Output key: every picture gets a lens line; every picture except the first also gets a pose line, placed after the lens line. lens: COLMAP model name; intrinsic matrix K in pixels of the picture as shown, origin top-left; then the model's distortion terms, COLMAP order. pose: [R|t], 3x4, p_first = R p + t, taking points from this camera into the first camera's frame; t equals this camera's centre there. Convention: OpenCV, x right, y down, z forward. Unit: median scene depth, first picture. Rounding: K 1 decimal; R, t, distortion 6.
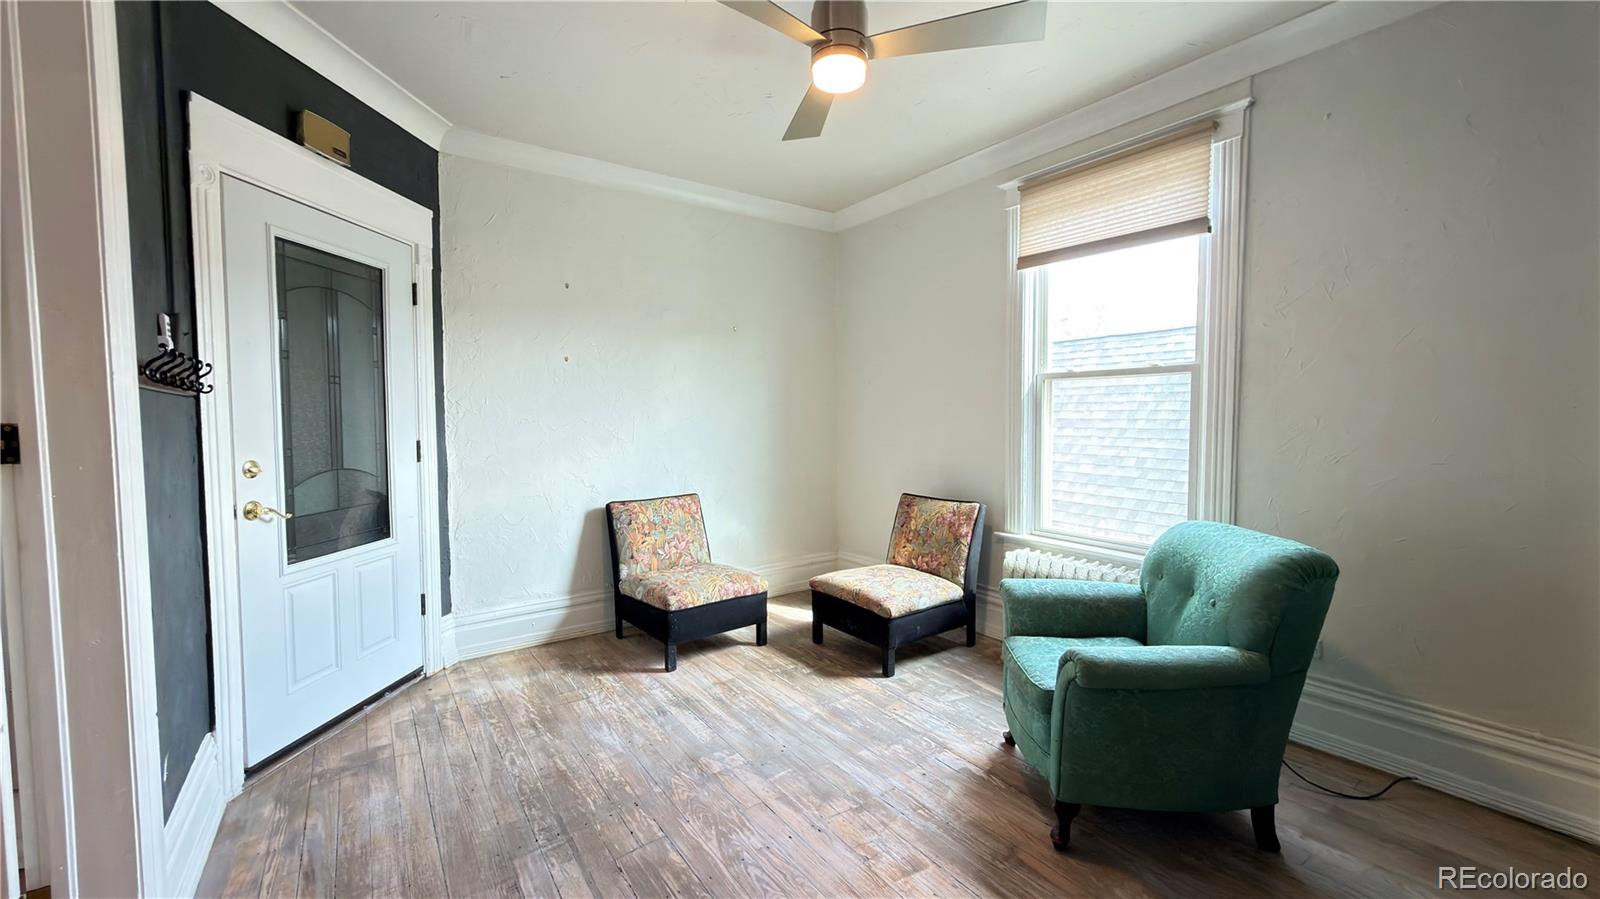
lens RADIAL K [[634.9, 0, 802.7], [0, 634.9, 448.9], [0, 0, 1]] dist [-0.001121, -0.000544]
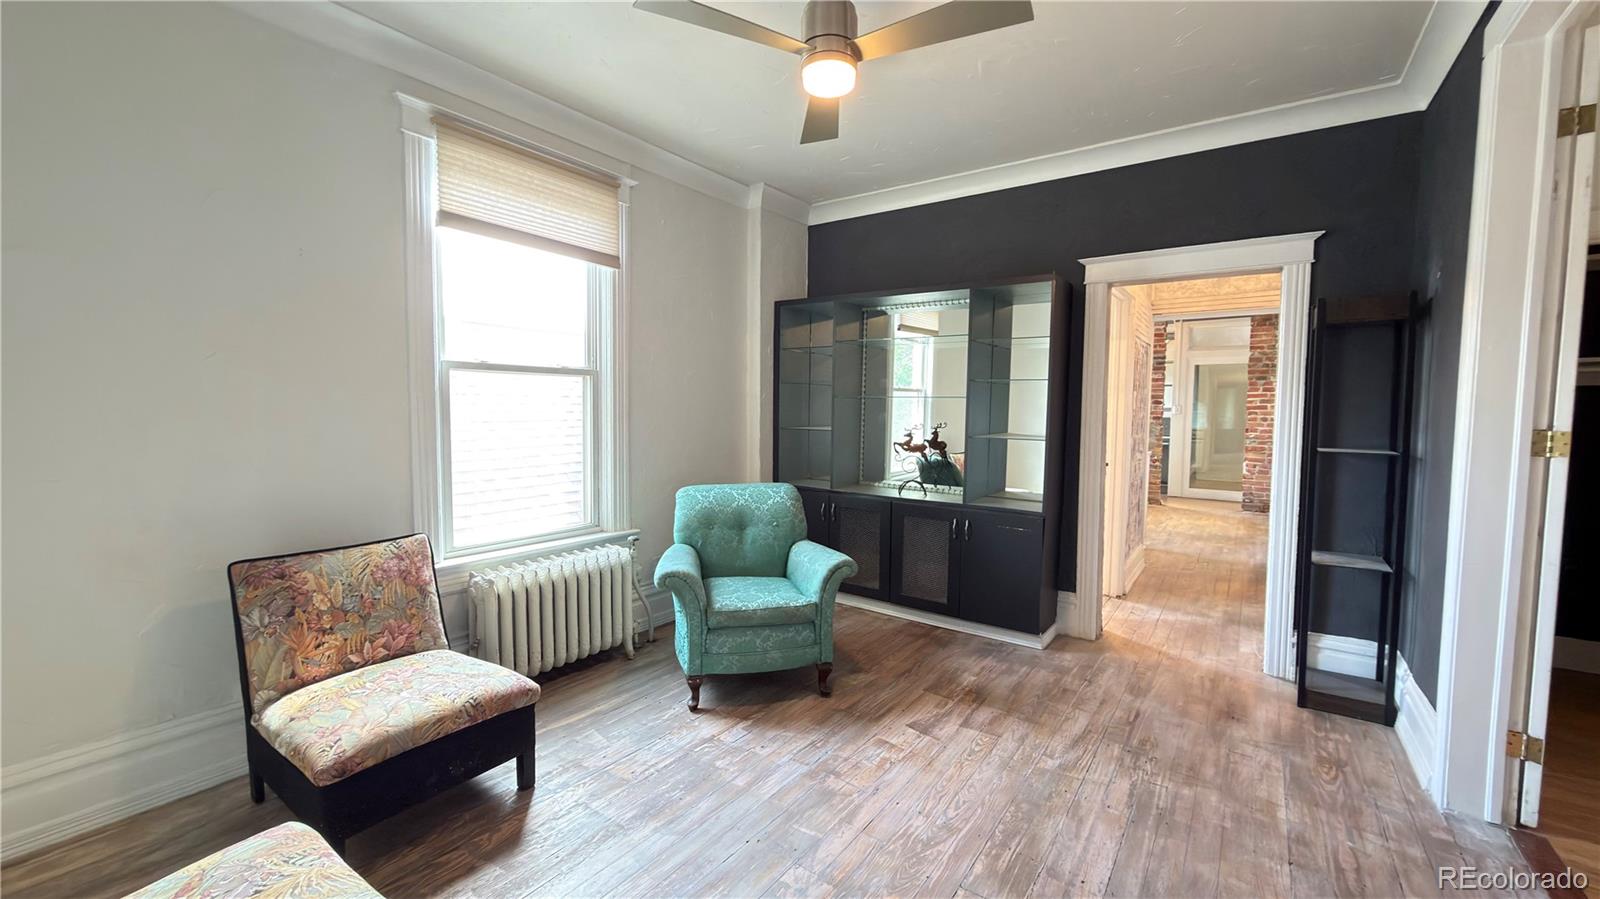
lens RADIAL K [[634.9, 0, 795.7], [0, 634.9, 448.3], [0, 0, 1]] dist [-0.001121, -0.000544]
pose [[-0.322801, -0.058364, 0.944666, -0.576727], [0.042466, 0.996199, 0.076059, -0.051425], [-0.945514, 0.064668, -0.319096, 0.888489]]
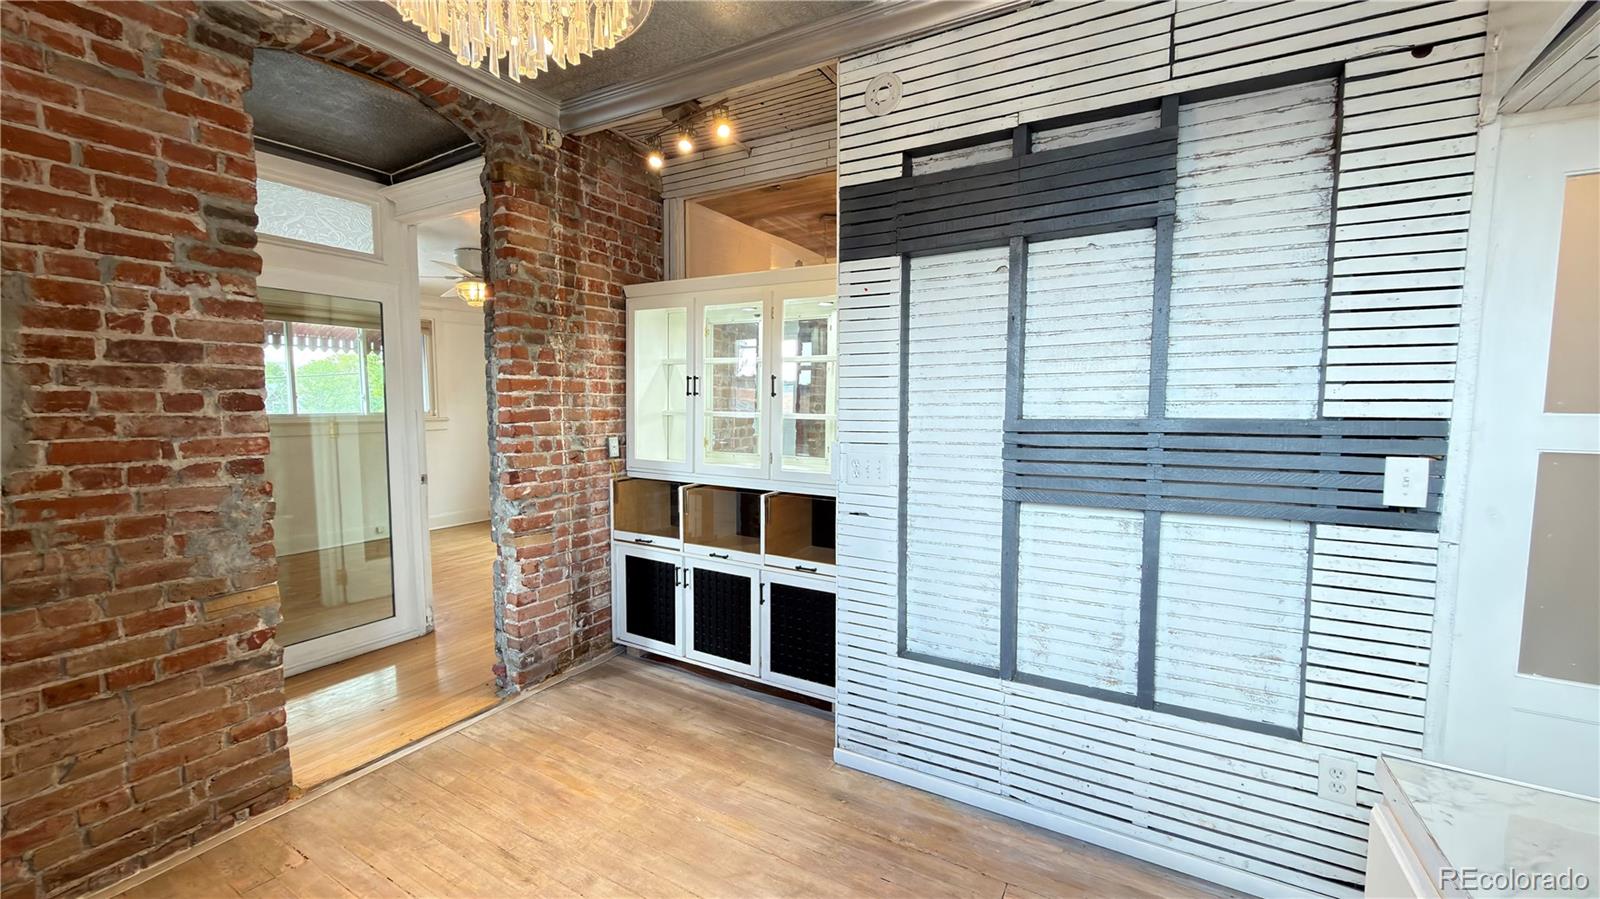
lens RADIAL K [[634.9, 0, 803.1], [0, 634.9, 446.5], [0, 0, 1]] dist [-0.001121, -0.000544]
pose [[-0.903350, 0.029221, -0.427908, 1.356414], [-0.024317, 0.992583, 0.119115, -0.020243], [0.428215, 0.118008, -0.895939, -0.692782]]
